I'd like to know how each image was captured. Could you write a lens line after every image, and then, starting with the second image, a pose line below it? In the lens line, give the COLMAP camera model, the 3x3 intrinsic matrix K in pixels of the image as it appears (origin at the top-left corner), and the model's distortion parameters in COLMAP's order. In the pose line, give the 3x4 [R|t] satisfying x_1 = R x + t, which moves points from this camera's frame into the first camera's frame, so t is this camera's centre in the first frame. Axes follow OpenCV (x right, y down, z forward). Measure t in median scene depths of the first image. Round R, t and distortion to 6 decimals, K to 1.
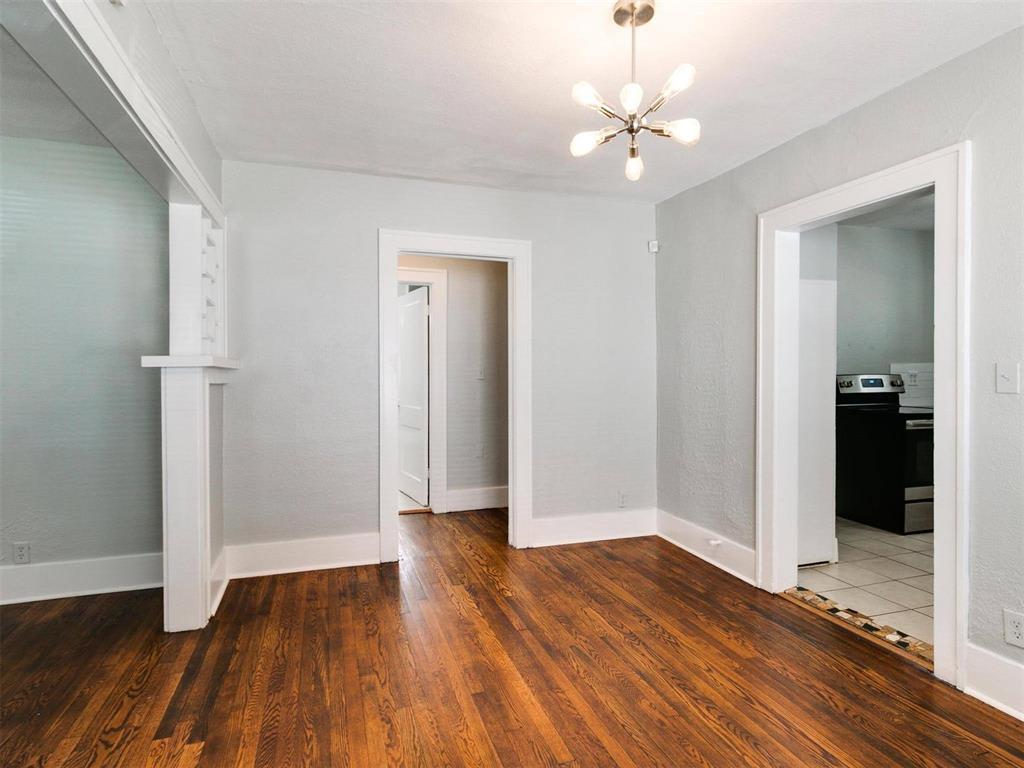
lens RADIAL K [[546.0, 0, 512.0], [0, 546.0, 384.0], [0, 0, 1]] dist [0.001724, 0.000323]
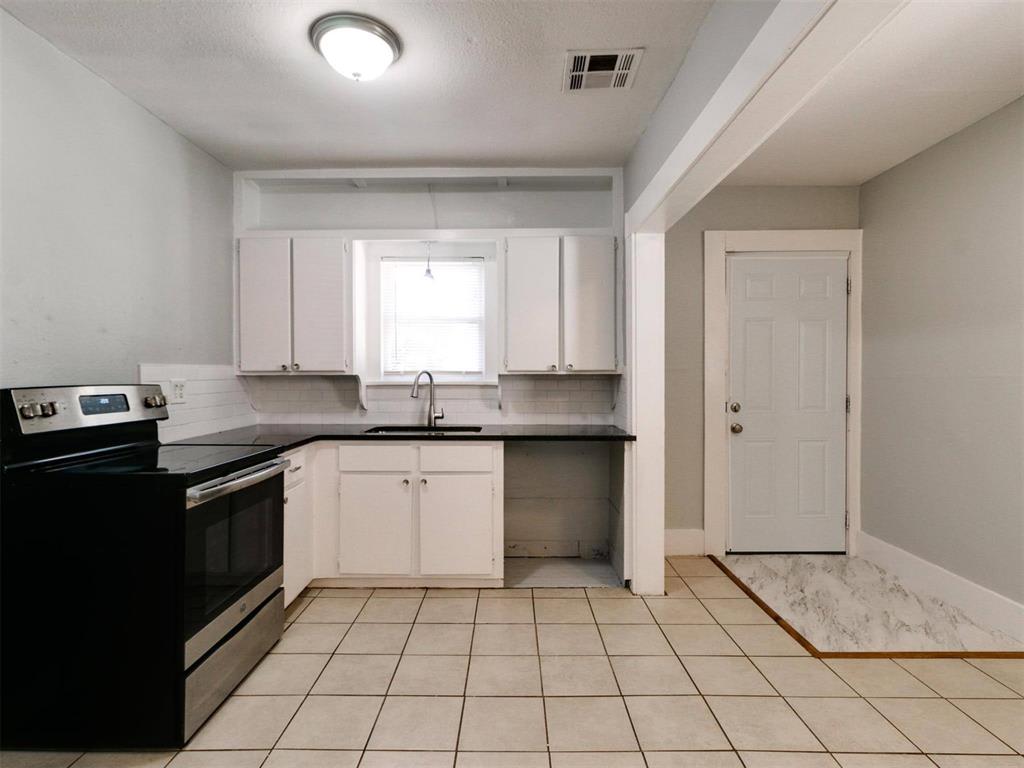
lens RADIAL K [[546.0, 0, 512.0], [0, 546.0, 384.0], [0, 0, 1]] dist [0.001724, 0.000323]
pose [[0.335355, -0.001527, 0.942091, 0.329400], [0.008802, 0.999960, -0.001512, -0.014810], [-0.942051, 0.008799, 0.335355, 0.506420]]
